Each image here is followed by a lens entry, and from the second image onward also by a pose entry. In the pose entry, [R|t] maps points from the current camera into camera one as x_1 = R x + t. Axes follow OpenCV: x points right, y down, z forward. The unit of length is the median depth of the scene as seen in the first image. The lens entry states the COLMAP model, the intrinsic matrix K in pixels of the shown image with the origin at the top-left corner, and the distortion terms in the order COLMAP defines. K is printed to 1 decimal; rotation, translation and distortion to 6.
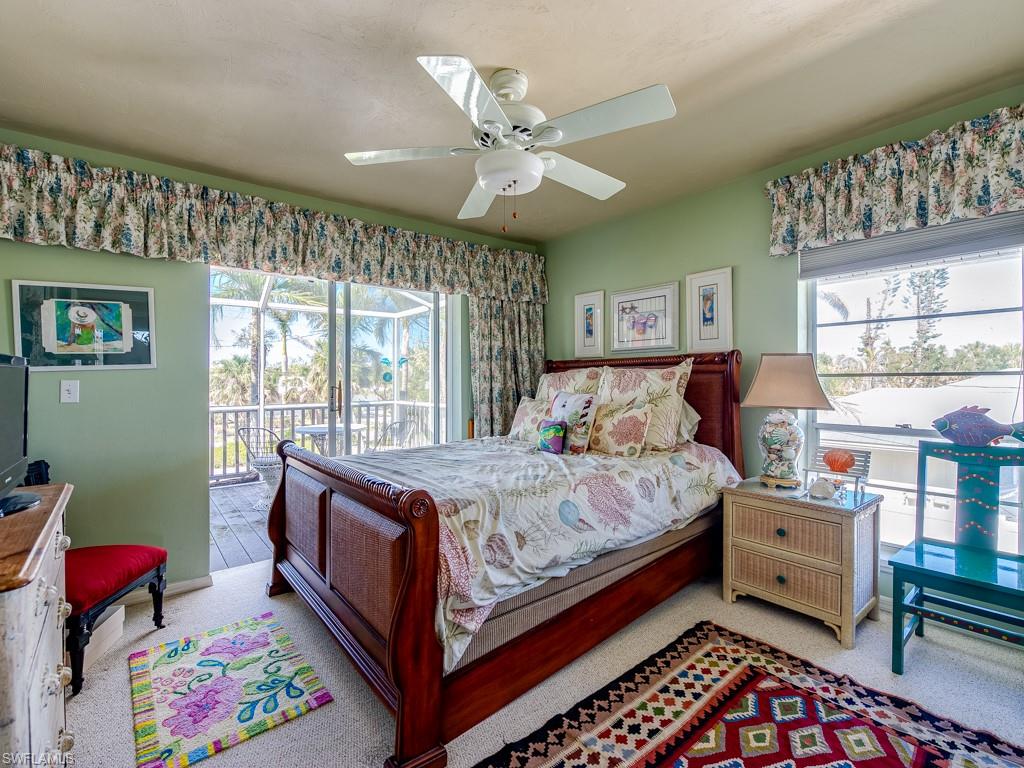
lens RADIAL K [[477.6, 0, 510.3], [0, 477.6, 381.0], [0, 0, 1]] dist [-0.003263, -0.000683]
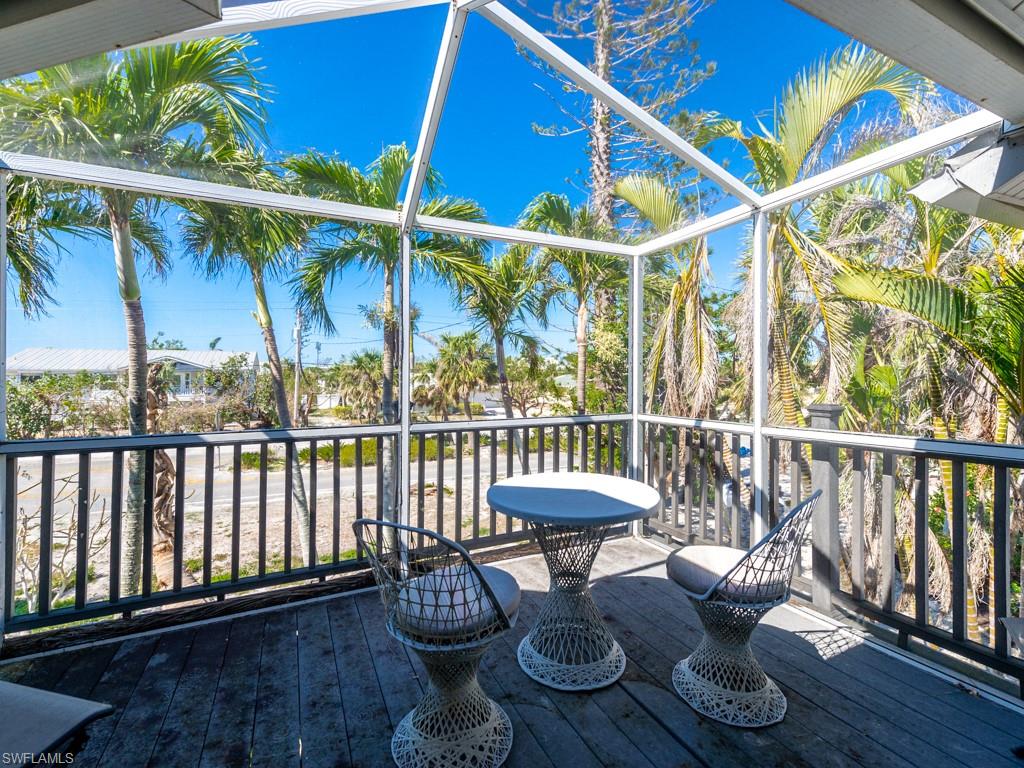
lens RADIAL K [[469.5, 0, 516.6], [0, 469.5, 376.8], [0, 0, 1]] dist [0.004205, -0.000341]
pose [[0.976527, 0.000893, -0.215391, -0.078190], [-0.001547, 0.999995, -0.002867, 0.000541], [0.215387, 0.003133, 0.976524, 0.141804]]
